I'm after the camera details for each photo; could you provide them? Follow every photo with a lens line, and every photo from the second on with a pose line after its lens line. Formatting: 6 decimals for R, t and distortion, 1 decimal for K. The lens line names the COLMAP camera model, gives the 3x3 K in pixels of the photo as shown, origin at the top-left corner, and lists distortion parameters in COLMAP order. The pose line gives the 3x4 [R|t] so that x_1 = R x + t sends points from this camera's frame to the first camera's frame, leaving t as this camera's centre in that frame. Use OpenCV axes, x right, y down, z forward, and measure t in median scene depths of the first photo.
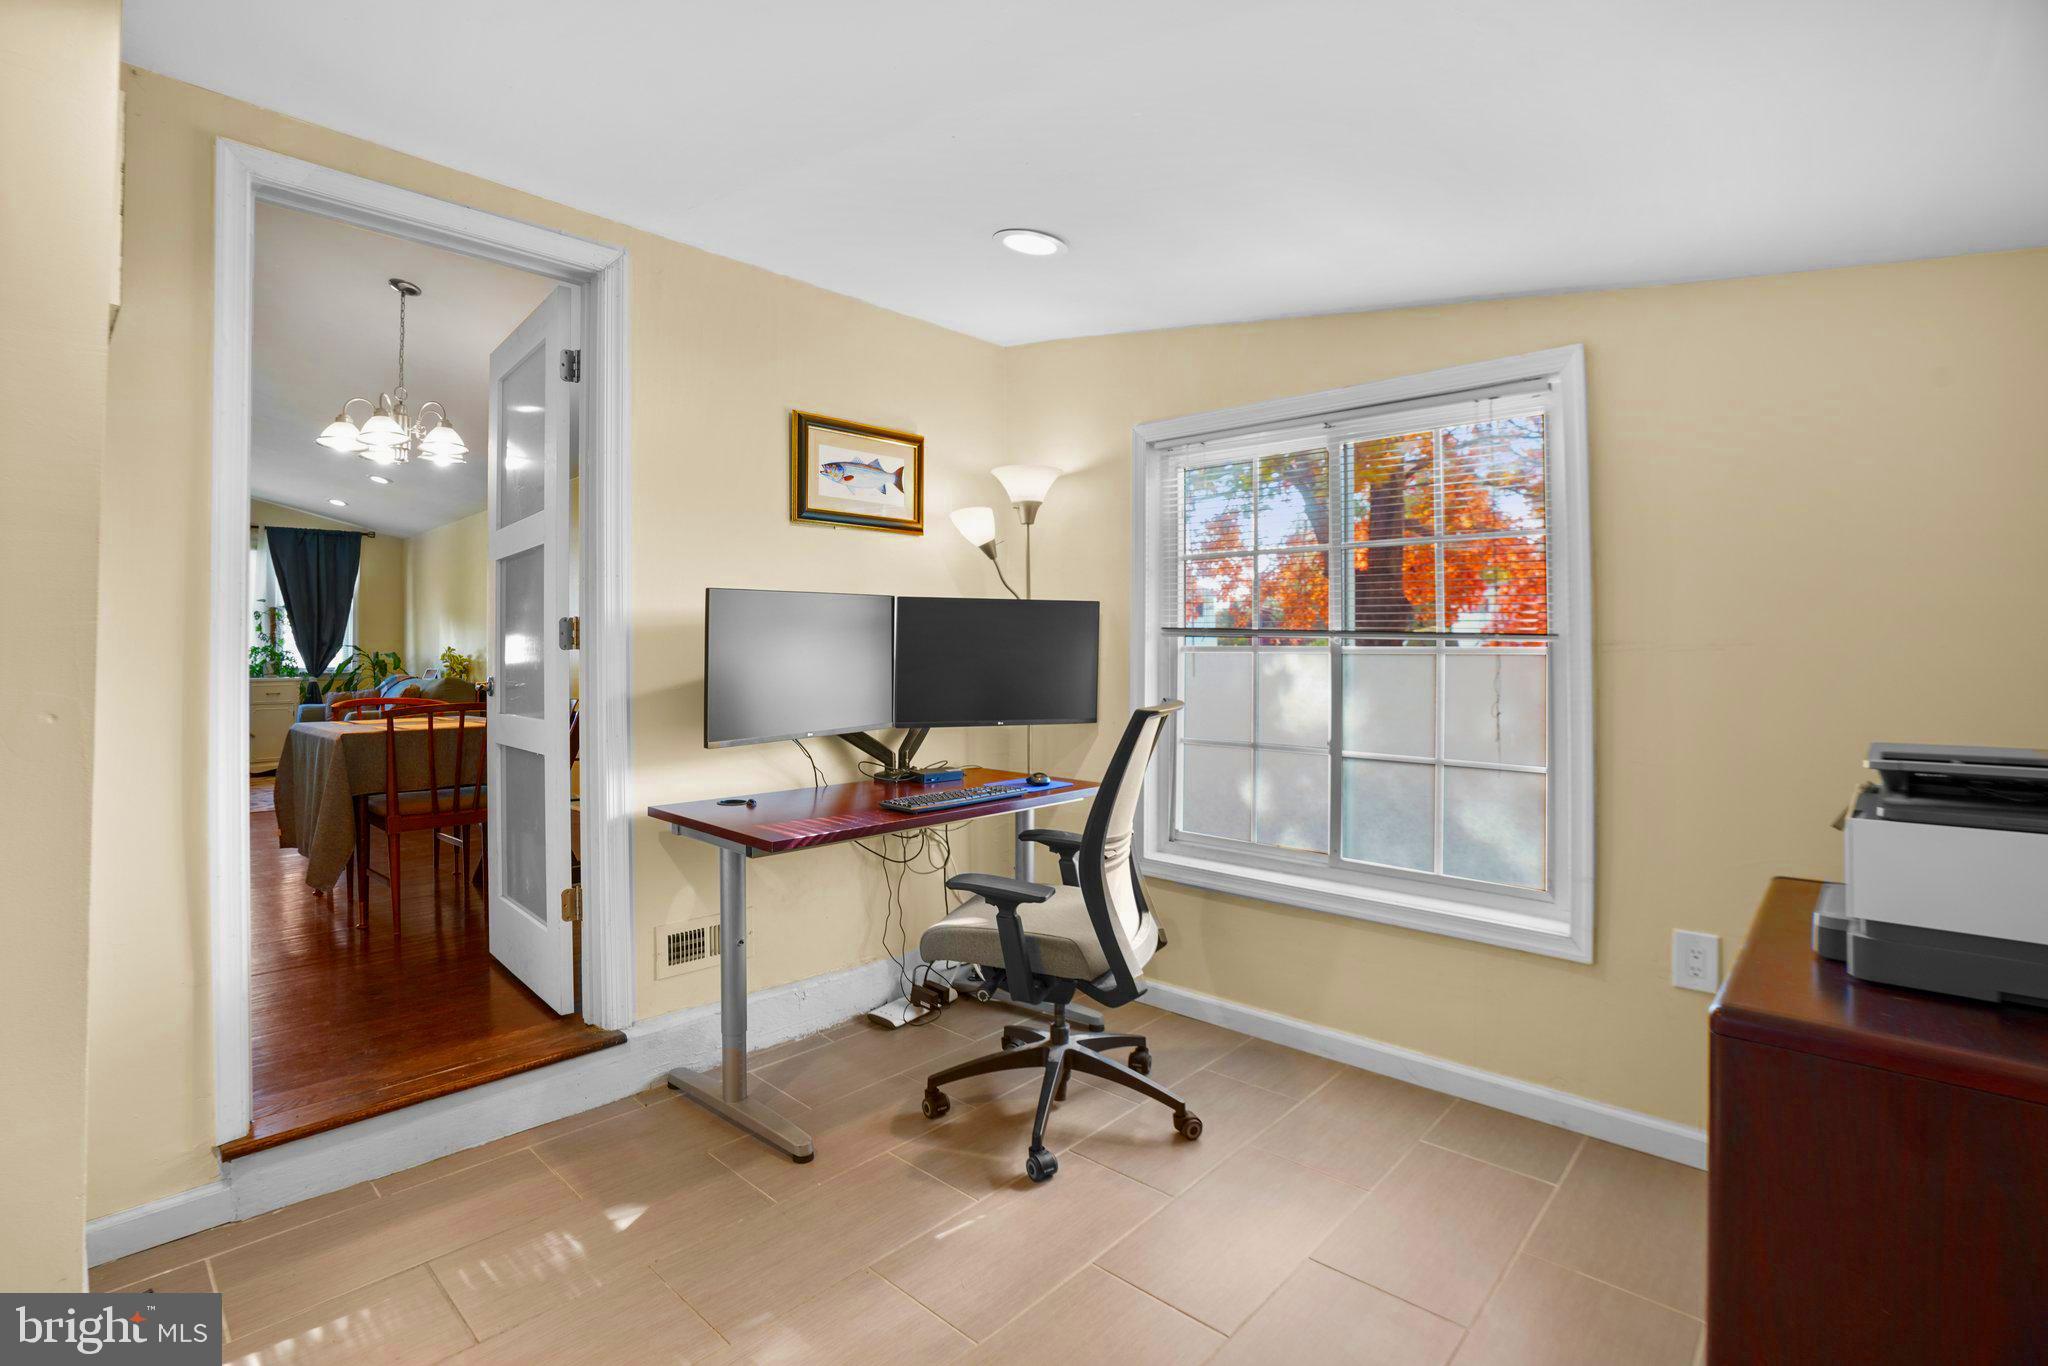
lens RADIAL K [[942.9, 0, 1011.1], [0, 942.9, 667.4], [0, 0, 1]] dist [-0.070374, 0.027787]
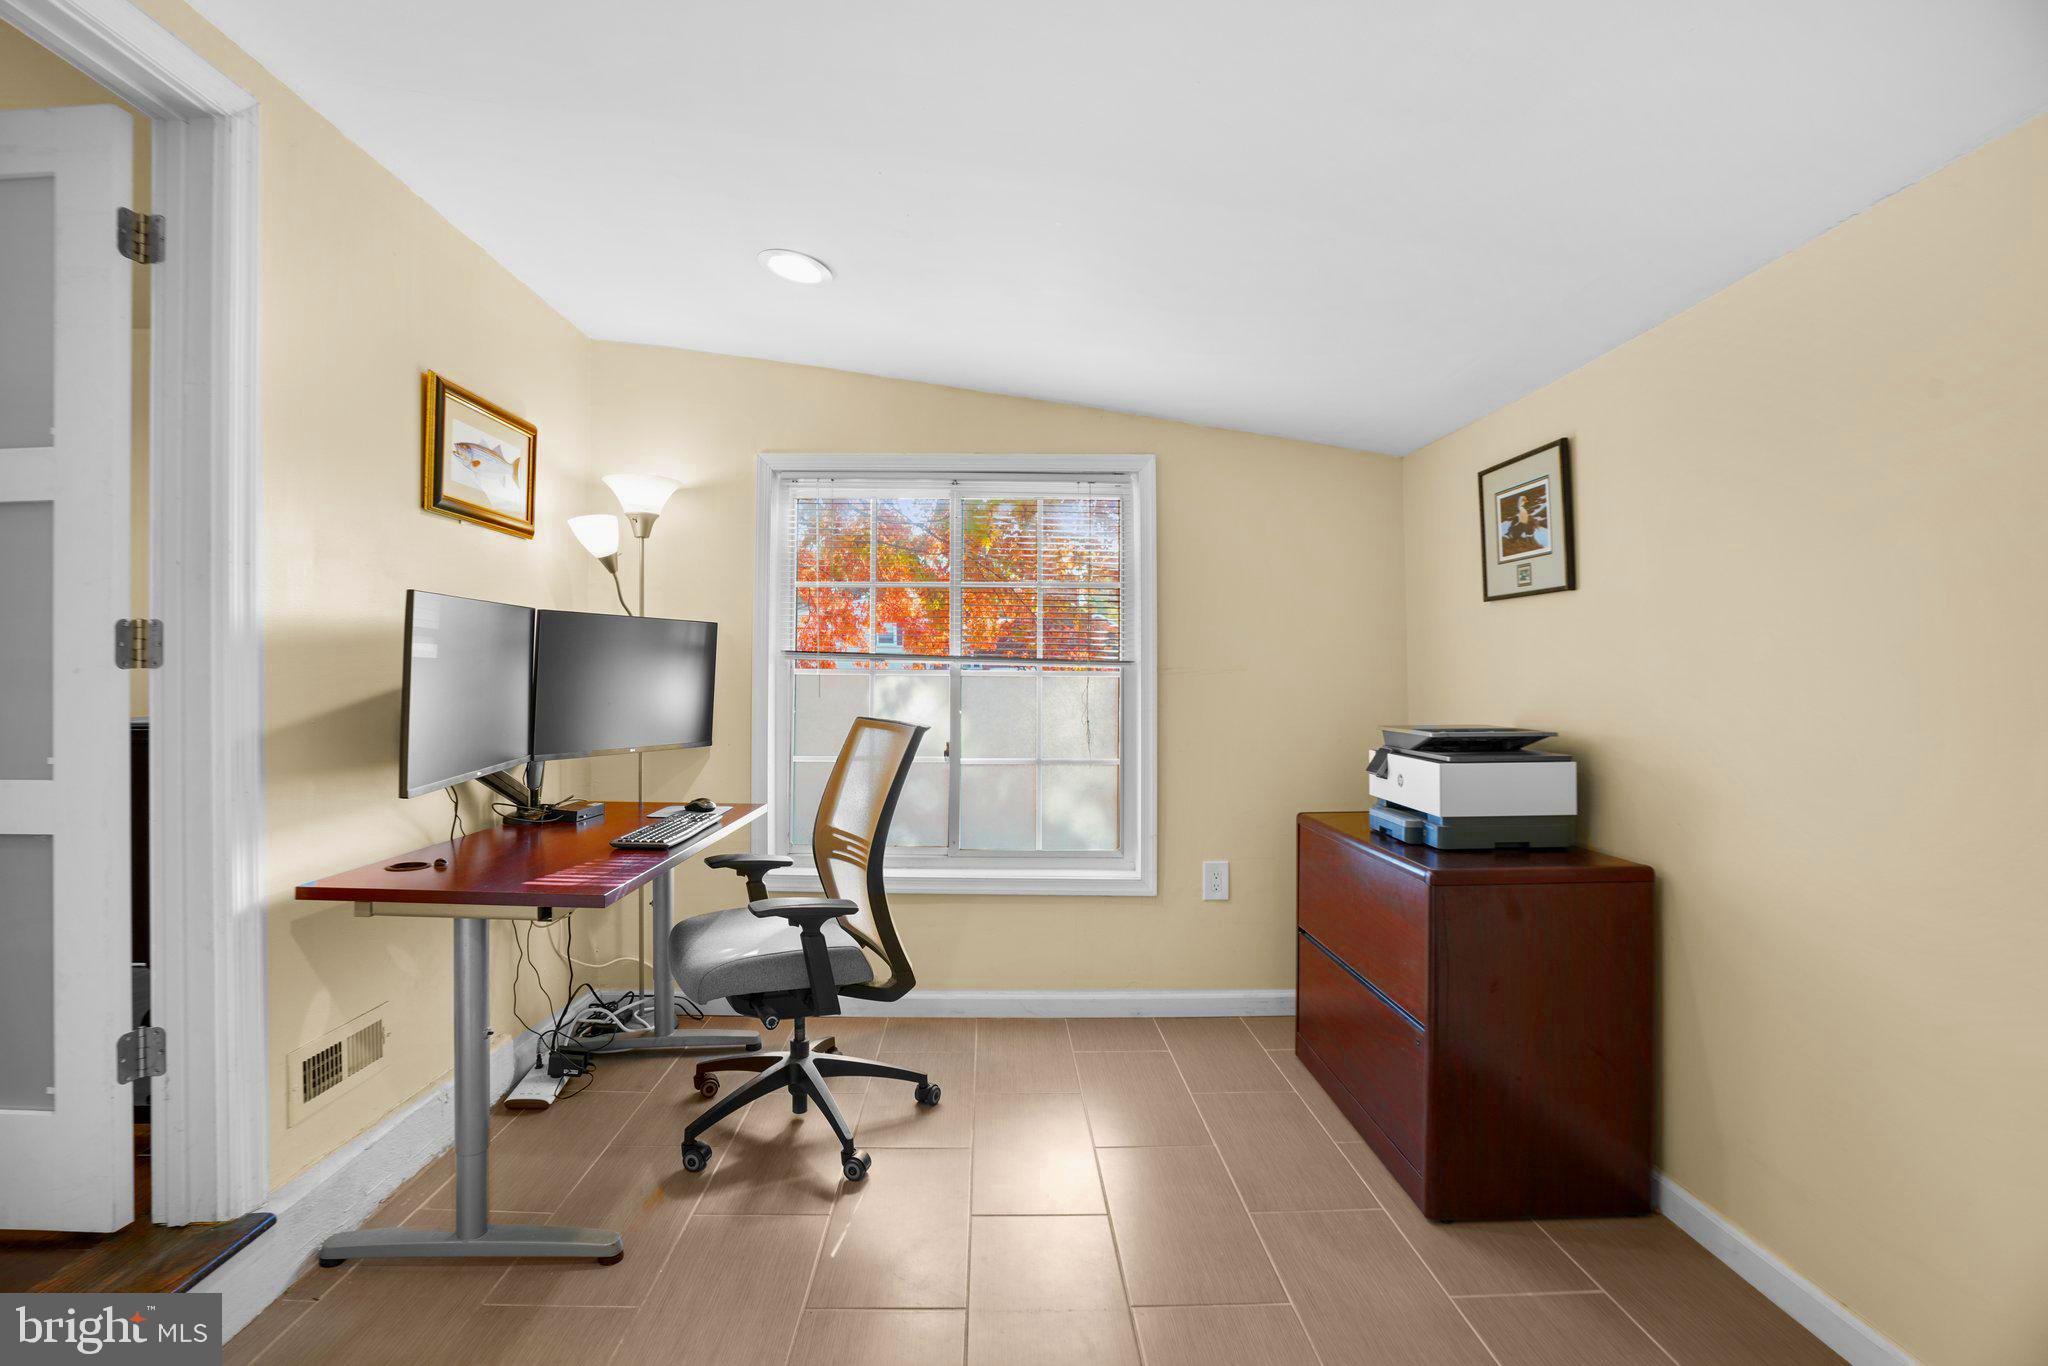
lens RADIAL K [[918.5, 0, 1007.3], [0, 918.5, 691.0], [0, 0, 1]] dist [-0.070048, 0.025827]
pose [[0.727402, -0.010149, 0.686136, -0.400007], [0.008145, 0.999948, 0.006157, -0.001624], [-0.686163, 0.001110, 0.727447, 0.106886]]
